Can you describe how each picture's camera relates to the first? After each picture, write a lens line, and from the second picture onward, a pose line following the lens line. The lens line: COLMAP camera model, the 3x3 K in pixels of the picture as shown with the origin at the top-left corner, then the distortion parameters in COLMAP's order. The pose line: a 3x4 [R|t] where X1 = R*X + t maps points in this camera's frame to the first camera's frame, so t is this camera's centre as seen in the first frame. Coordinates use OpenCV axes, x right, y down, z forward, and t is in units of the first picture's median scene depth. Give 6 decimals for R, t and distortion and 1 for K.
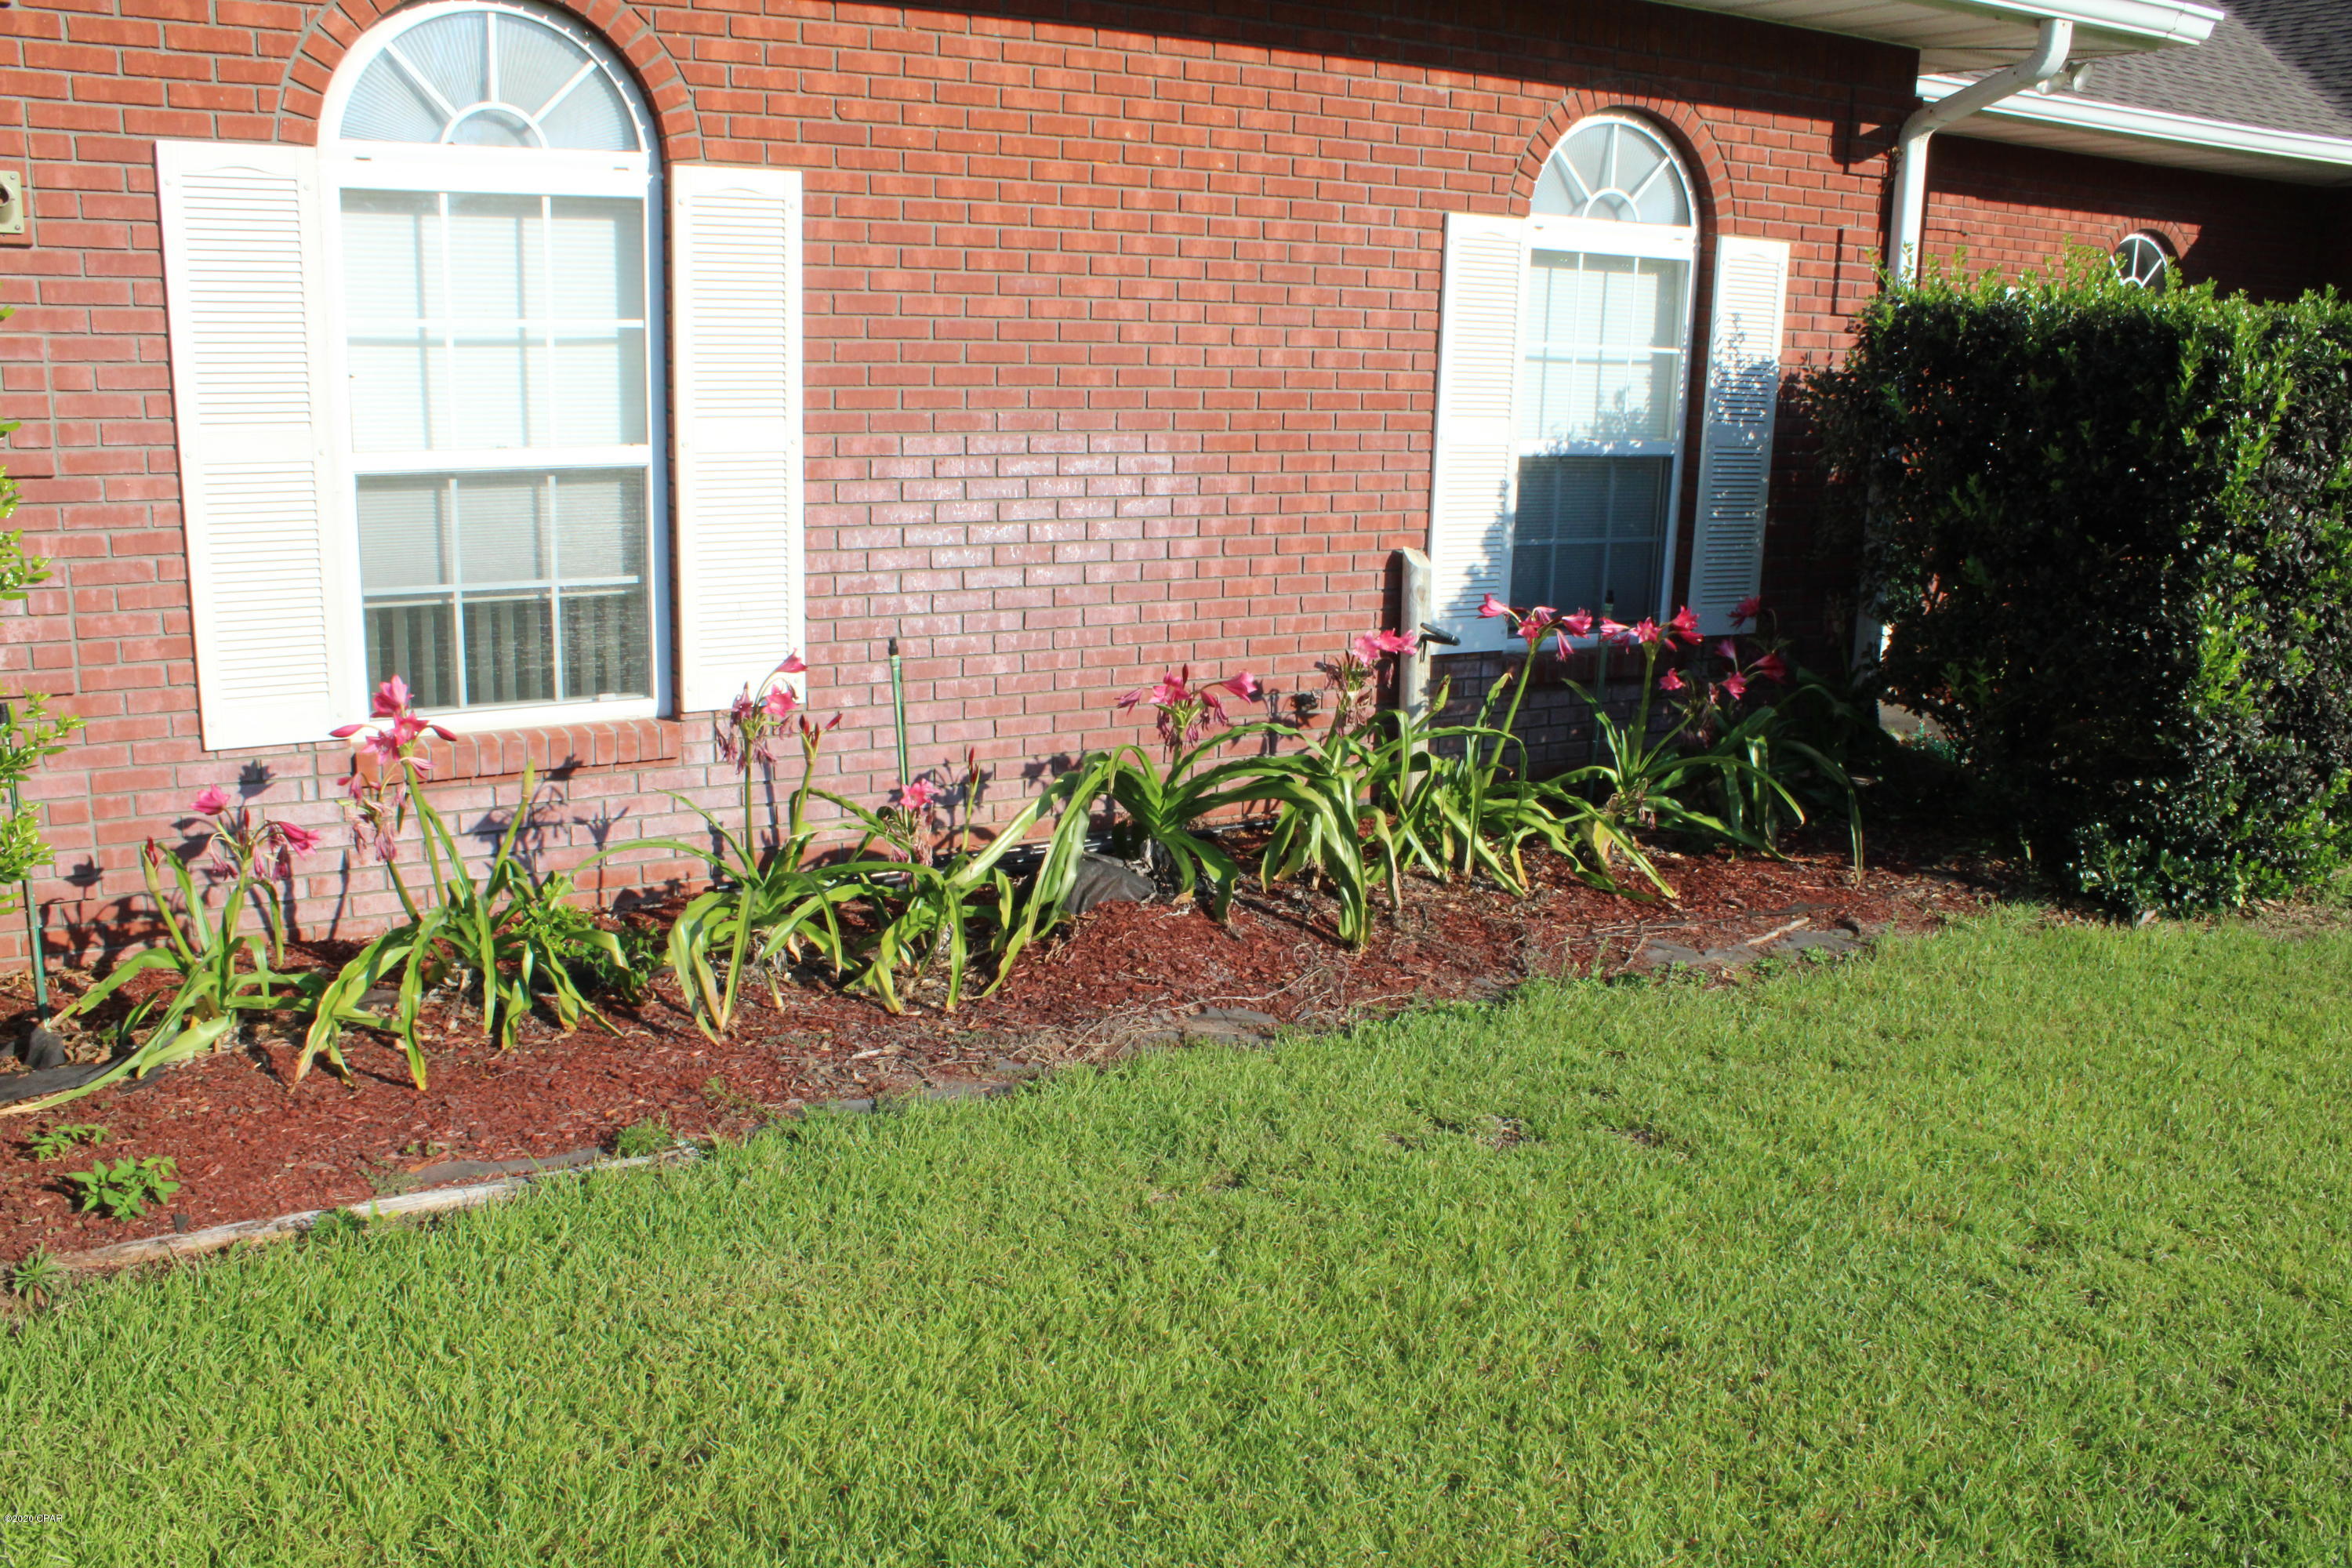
lens RADIAL K [[1958.4, 0, 1155.0], [0, 1958.4, 789.7], [0, 0, 1]] dist [-0.132531, 0.061888]
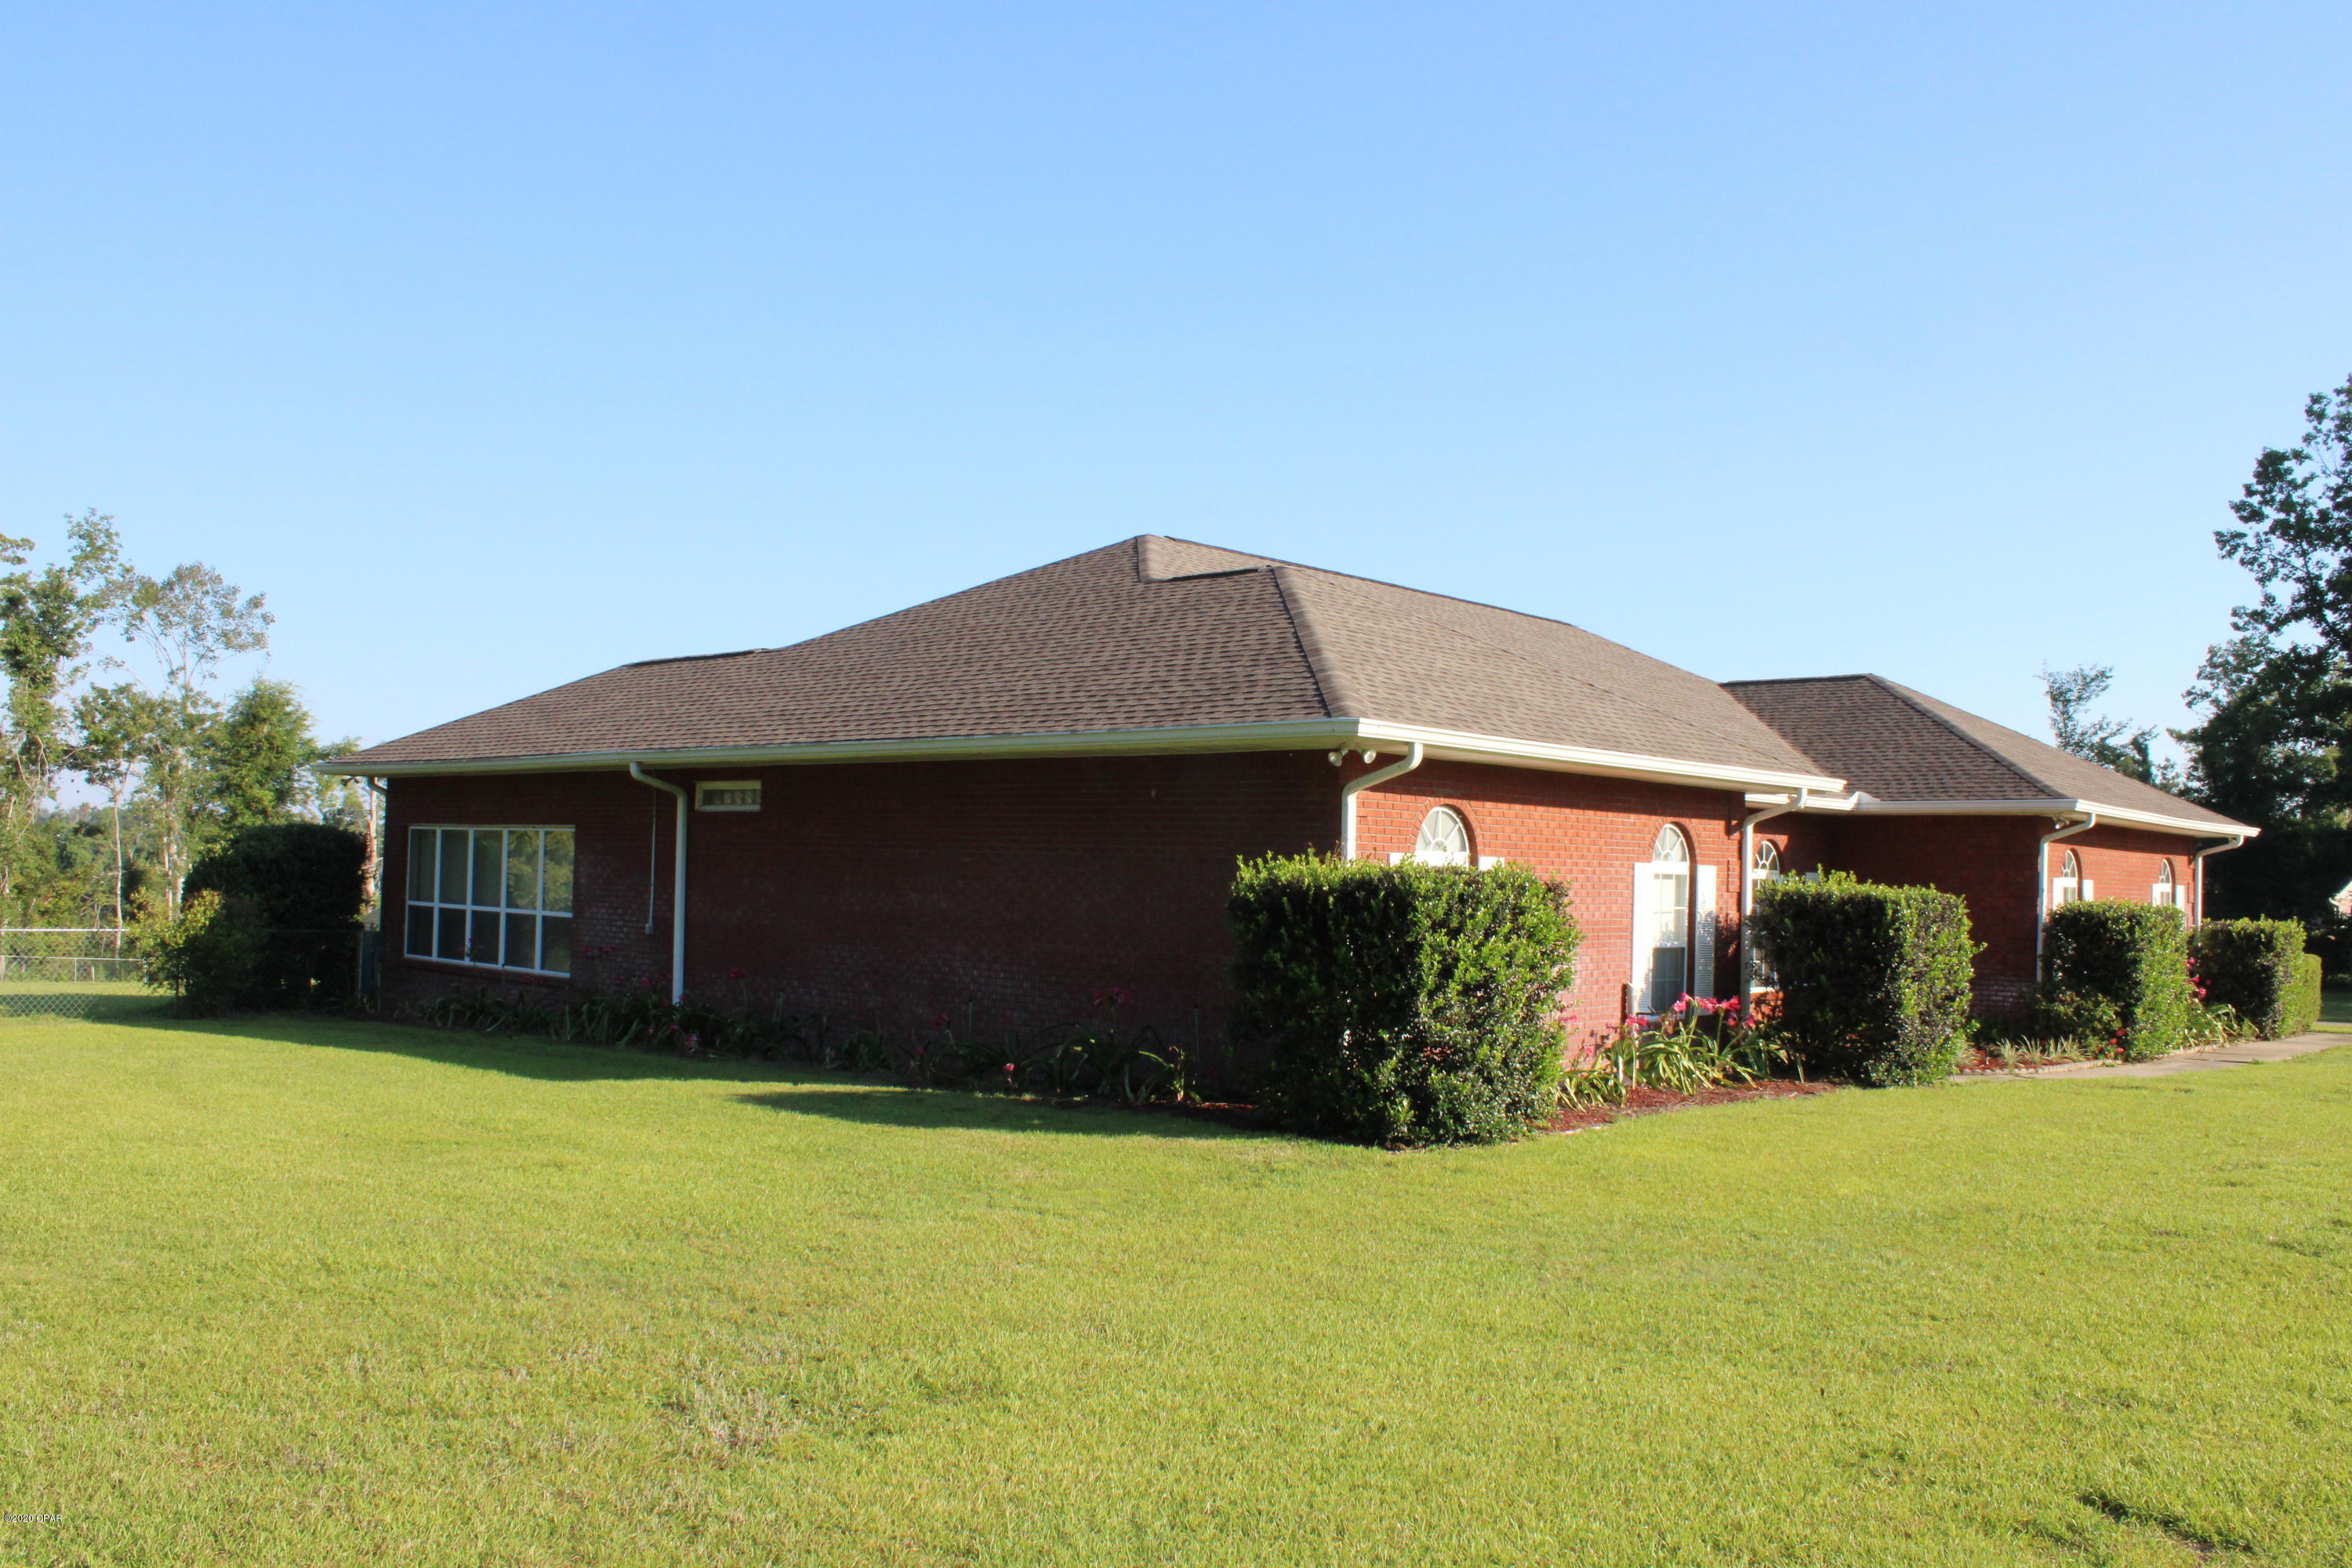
lens RADIAL K [[1958.4, 0, 1169.5], [0, 1958.4, 782.1], [0, 0, 1]] dist [-0.132531, 0.061888]
pose [[0.954322, 0.013044, 0.298494, -1.431221], [0.066975, 0.964283, -0.256266, 0.288809], [-0.291175, 0.264552, 0.919364, -1.540815]]
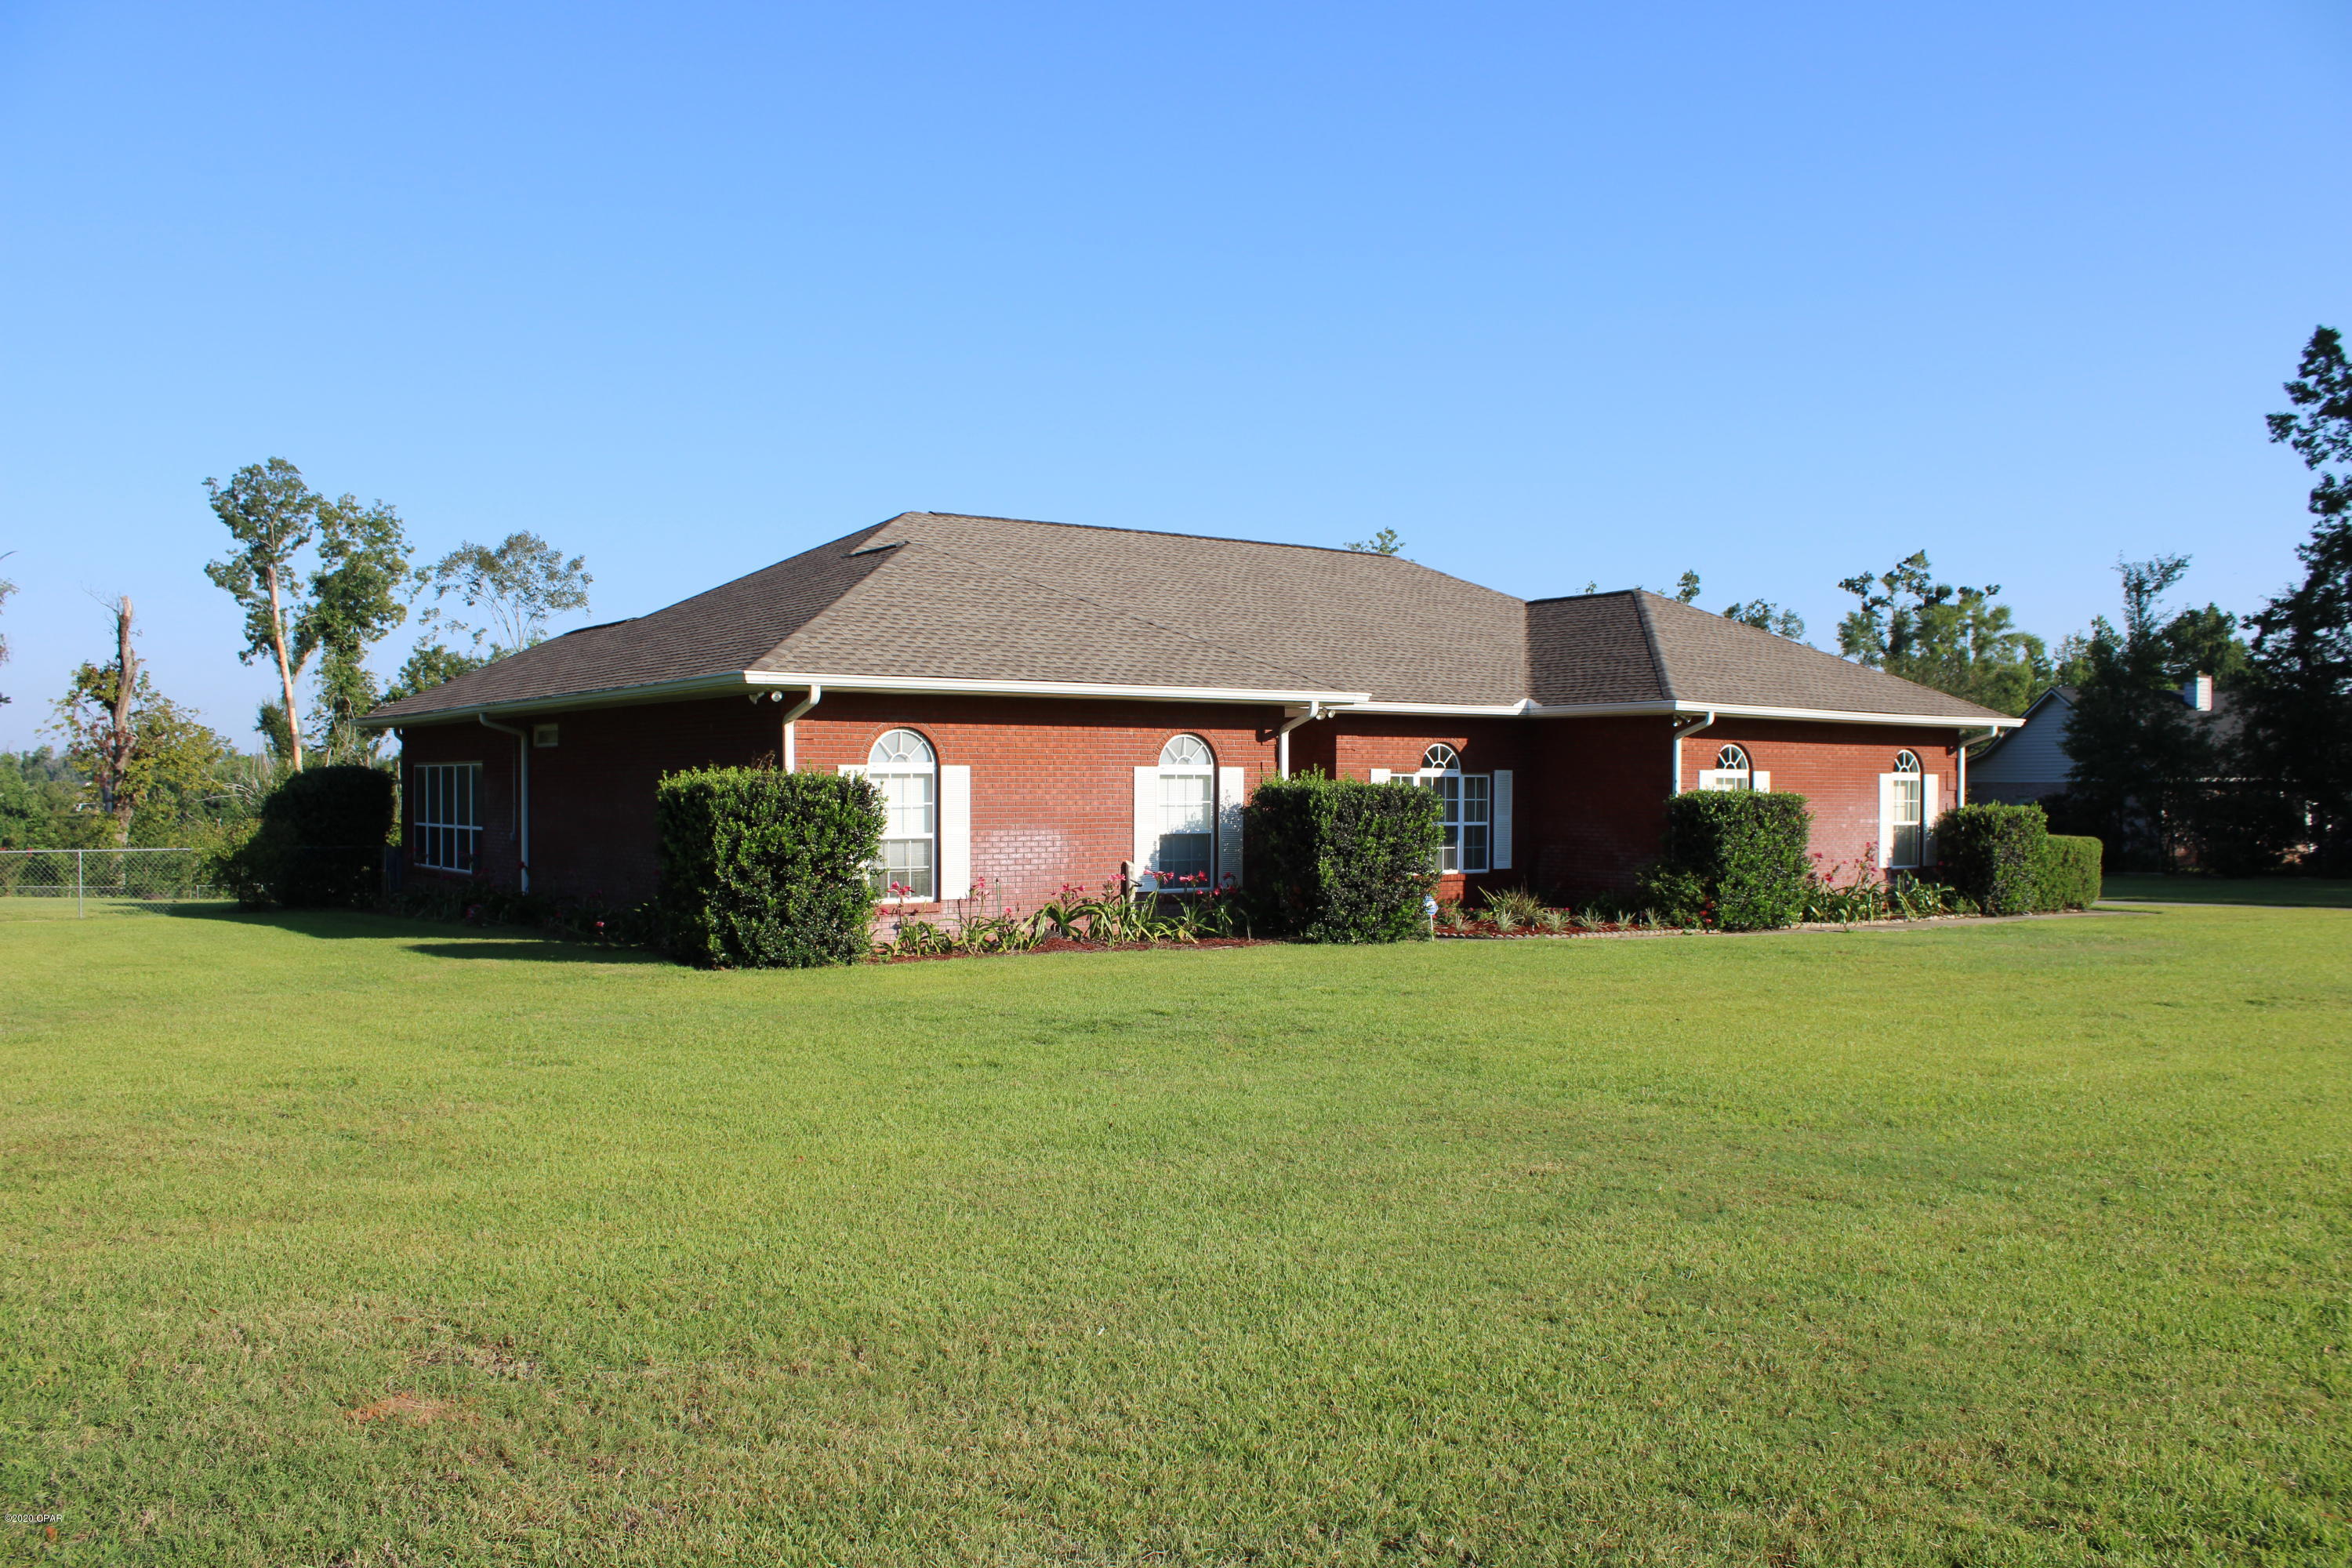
lens RADIAL K [[1958.4, 0, 1169.6], [0, 1958.4, 798.5], [0, 0, 1]] dist [-0.132531, 0.061888]
pose [[0.994853, -0.026448, 0.097816, -0.147824], [0.047404, 0.974663, -0.218598, 0.586269], [-0.089557, 0.222110, 0.970900, -2.656895]]
